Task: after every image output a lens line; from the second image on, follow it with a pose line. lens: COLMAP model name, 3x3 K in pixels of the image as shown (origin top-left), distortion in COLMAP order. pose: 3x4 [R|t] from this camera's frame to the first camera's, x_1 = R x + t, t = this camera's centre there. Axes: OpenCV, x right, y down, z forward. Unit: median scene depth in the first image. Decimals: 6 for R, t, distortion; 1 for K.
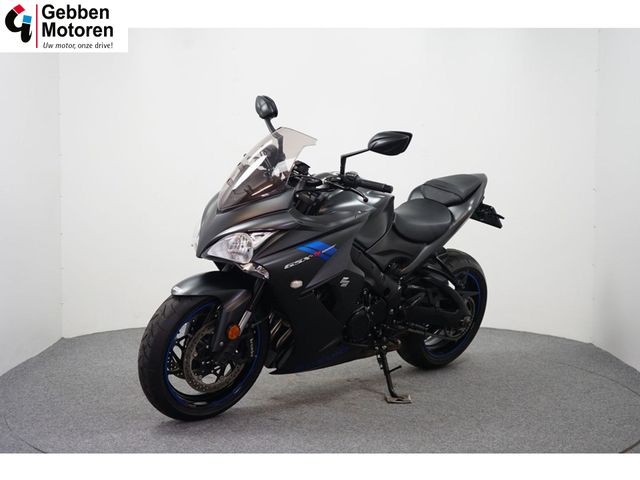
lens RADIAL K [[995.2, 0, 320.0], [0, 995.2, 240.0], [0, 0, 1]] dist [0.026101, 0.014119]
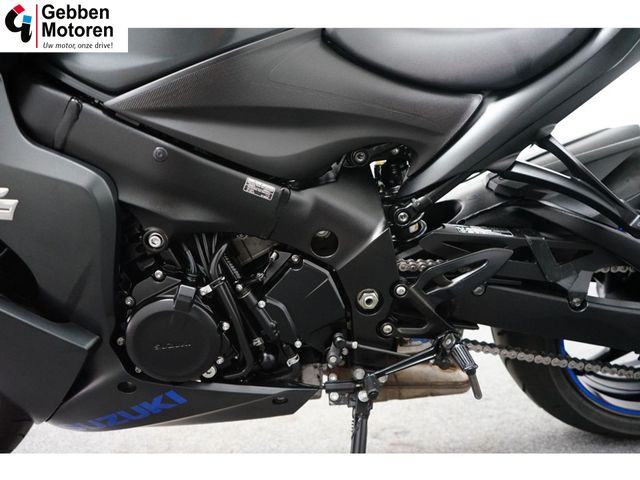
lens RADIAL K [[513.5, 0, 320.0], [0, 513.5, 240.0], [0, 0, 1]] dist [-0.014065, -0.004742]
pose [[0.739422, 0.016576, -0.673038, 0.177548], [0.012667, 0.999177, 0.038524, 0.043250], [0.673123, -0.037011, 0.738604, 0.848446]]
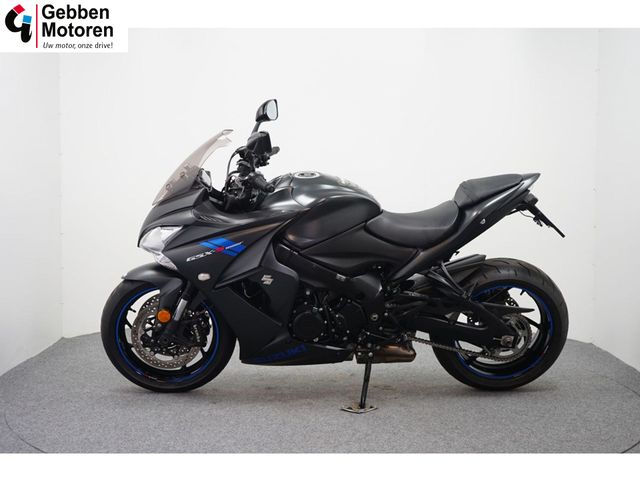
lens RADIAL K [[995.2, 0, 320.0], [0, 995.2, 240.0], [0, 0, 1]] dist [0.026101, 0.014119]
pose [[0.749640, 0.053937, -0.659644, 0.653284], [-0.050118, 0.998438, 0.024683, -0.023275], [0.659945, 0.014557, 0.751173, 0.242678]]
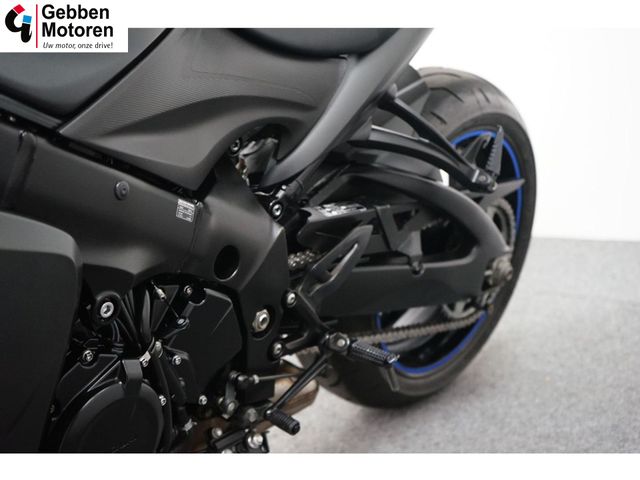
lens RADIAL K [[989.6, 0, 320.0], [0, 989.6, 240.0], [0, 0, 1]] dist [-0.026639, -0.029127]
pose [[0.989329, -0.140577, 0.038295, 0.079874], [0.132559, 0.977535, 0.163871, 0.006946], [-0.060471, -0.157046, 0.985738, 0.723363]]
